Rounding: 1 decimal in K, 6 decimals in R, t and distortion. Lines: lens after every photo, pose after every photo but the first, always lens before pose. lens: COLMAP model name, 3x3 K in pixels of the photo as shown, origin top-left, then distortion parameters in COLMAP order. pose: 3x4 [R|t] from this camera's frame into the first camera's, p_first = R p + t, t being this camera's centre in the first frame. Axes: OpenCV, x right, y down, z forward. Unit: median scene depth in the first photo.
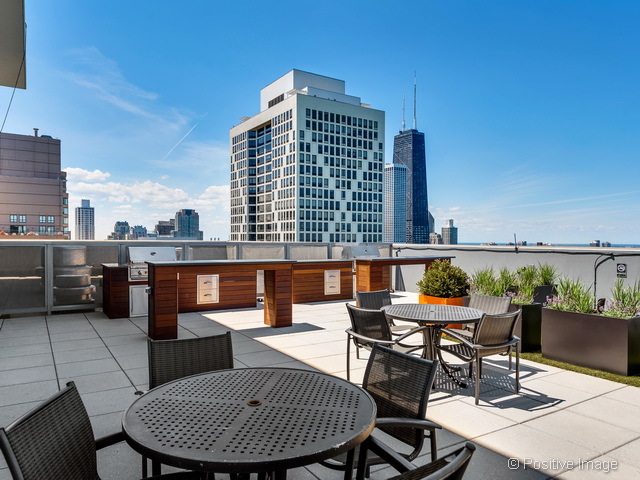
lens RADIAL K [[454.0, 0, 320.0], [0, 454.0, 240.0], [0, 0, 1]] dist [0.020527, 0.000412]
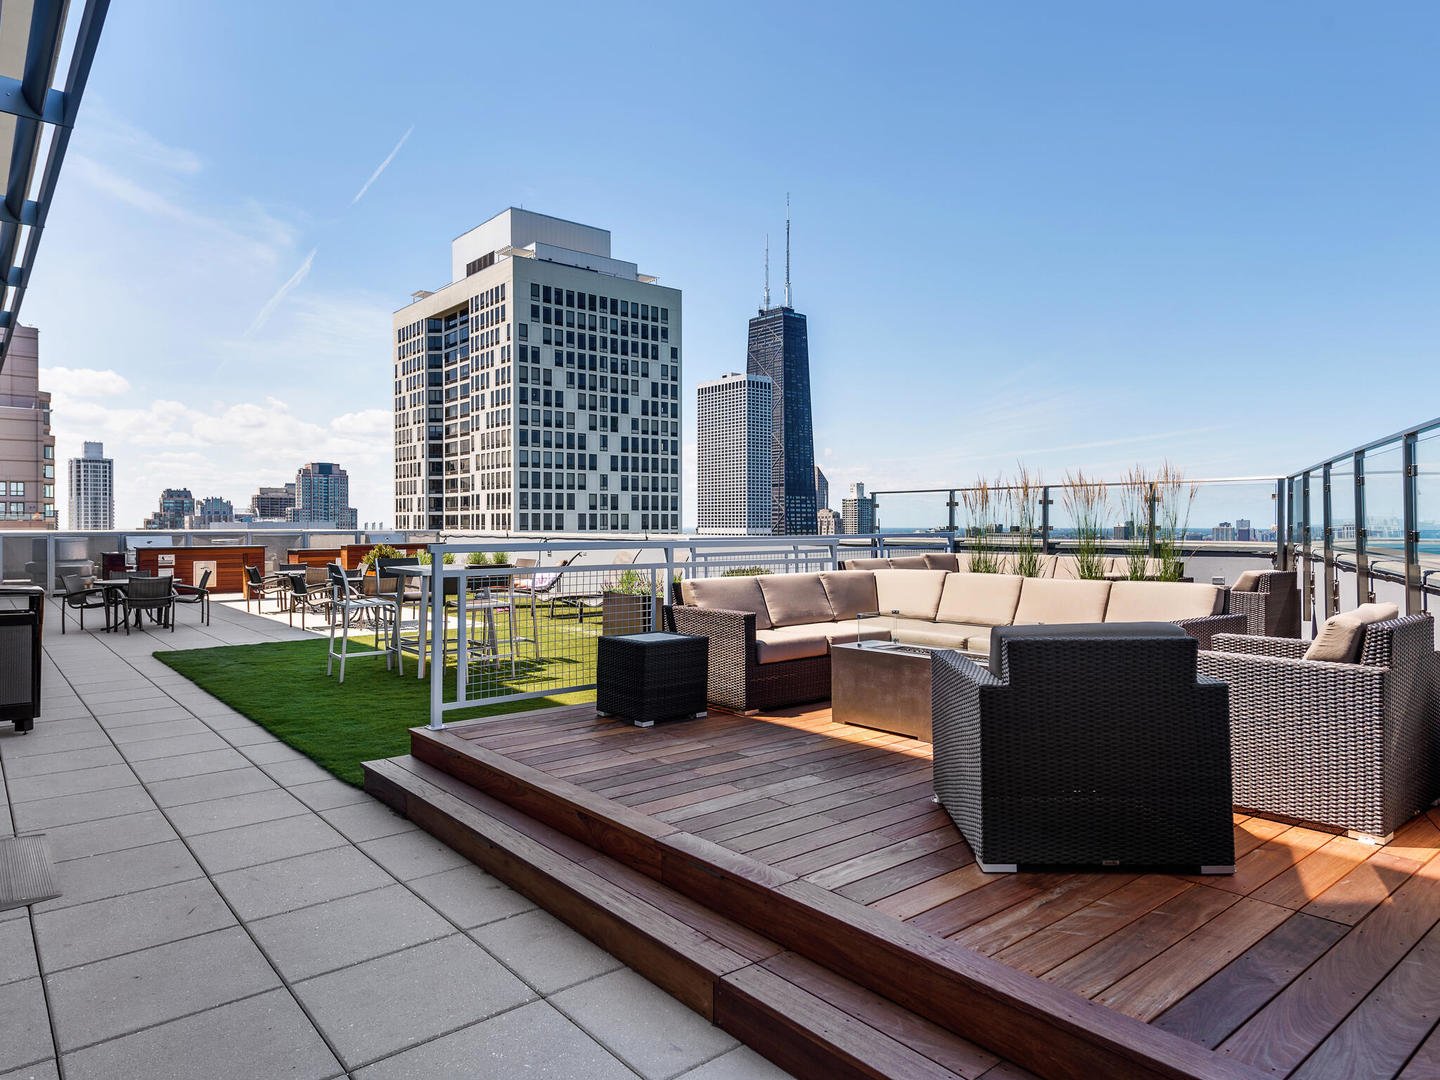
lens RADIAL K [[912.0, 0, 725.1], [0, 912.0, 514.9], [0, 0, 1]] dist [0.007557, 0.000337]
pose [[0.991572, -0.007015, 0.129369, 0.054145], [0.008375, 0.999915, -0.009969, -0.000212], [-0.129288, 0.010968, 0.991546, -0.102986]]
